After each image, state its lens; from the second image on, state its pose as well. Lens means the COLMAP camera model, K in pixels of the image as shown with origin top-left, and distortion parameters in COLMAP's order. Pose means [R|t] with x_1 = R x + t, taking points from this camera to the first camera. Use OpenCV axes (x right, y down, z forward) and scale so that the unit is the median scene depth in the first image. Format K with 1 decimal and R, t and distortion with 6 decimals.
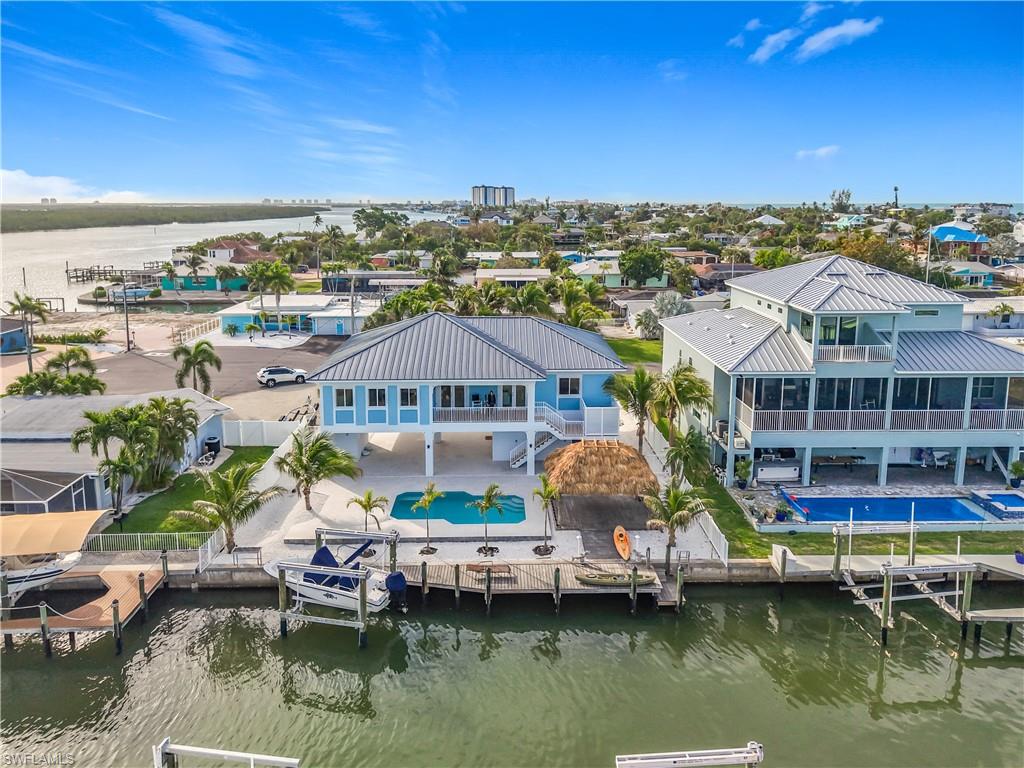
lens RADIAL K [[725.6, 0, 516.2], [0, 725.6, 343.3], [0, 0, 1]] dist [0.023202, -0.003648]
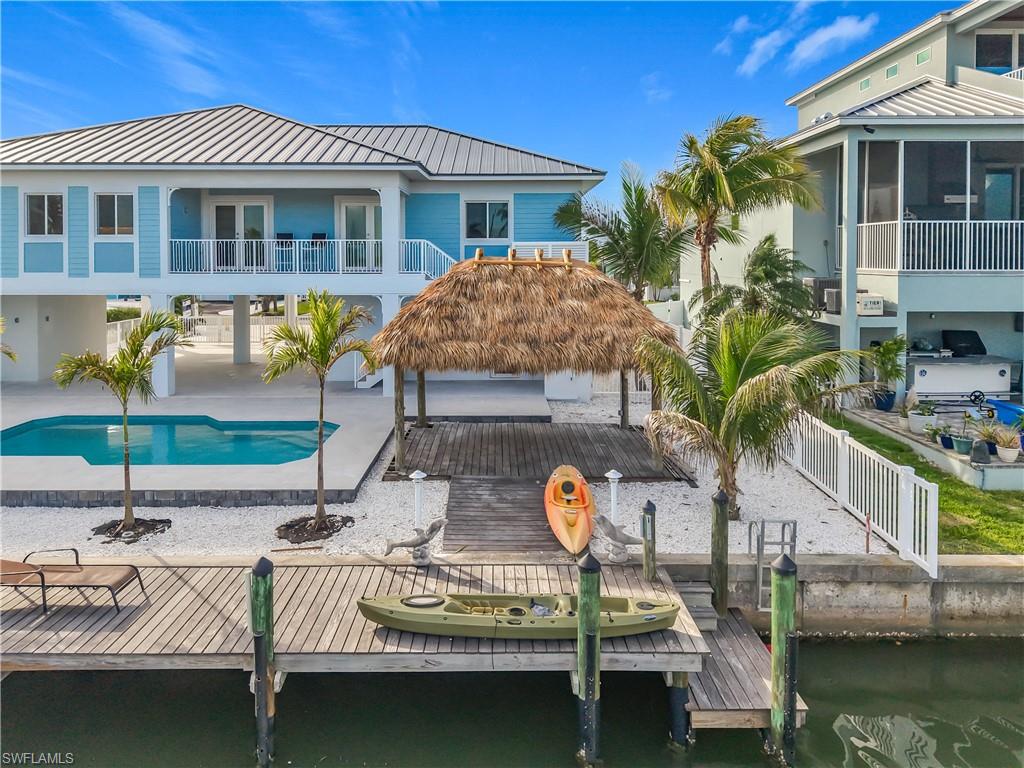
lens RADIAL K [[742.1, 0, 491.5], [0, 742.1, 269.8], [0, 0, 1]] dist [0.003323, -0.005873]
pose [[0.999851, -0.002991, -0.017001, 0.062058], [0.000085, 0.985715, -0.168424, 0.120383], [0.017262, 0.168398, 0.985568, 0.351988]]
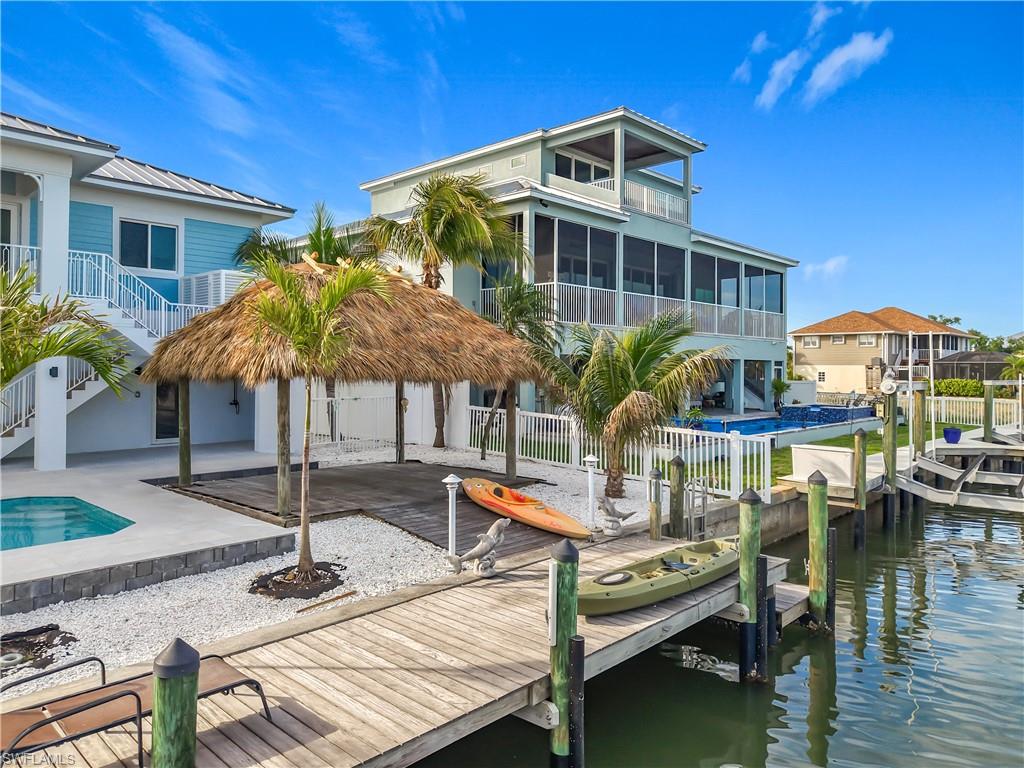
lens RADIAL K [[725.6, 0, 516.2], [0, 725.6, 343.3], [0, 0, 1]] dist [0.023202, -0.003648]
pose [[0.693101, 0.026635, 0.720348, -0.042872], [0.128434, 0.978764, -0.159765, 0.135273], [-0.709307, 0.203250, 0.674962, 0.413581]]
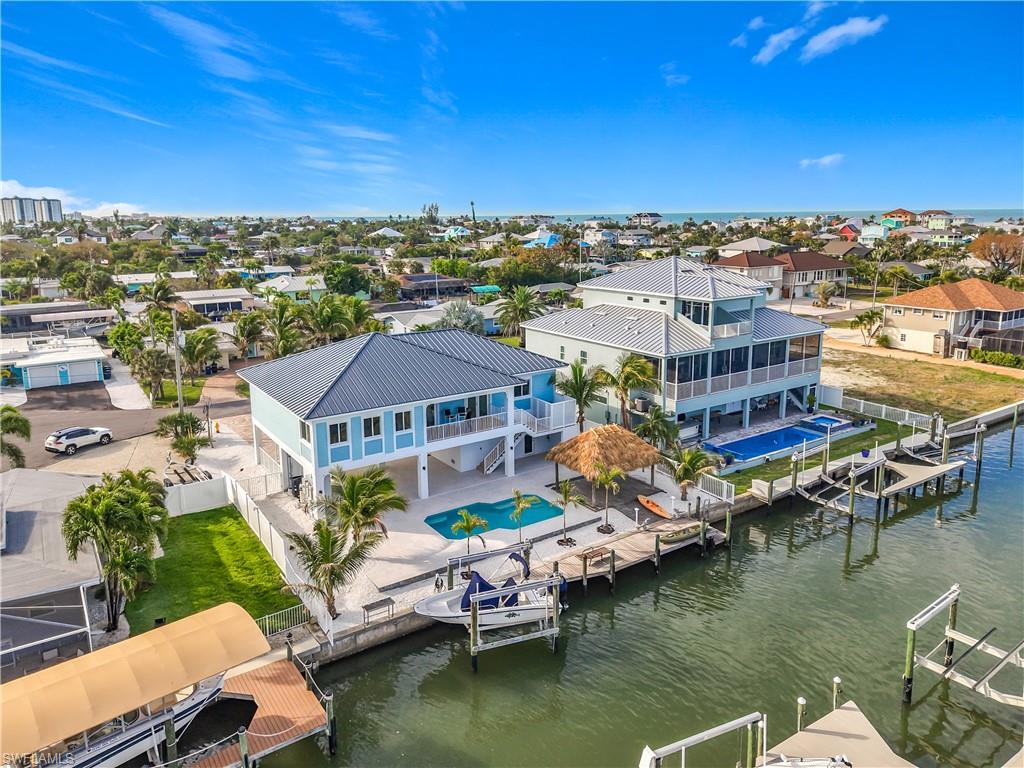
lens RADIAL K [[725.6, 0, 516.2], [0, 725.6, 343.3], [0, 0, 1]] dist [0.023202, -0.003648]
pose [[0.833182, -0.104662, 0.543004, -0.344705], [0.113841, 0.993357, 0.016790, -0.017738], [-0.541154, 0.047827, 0.839562, 0.065201]]
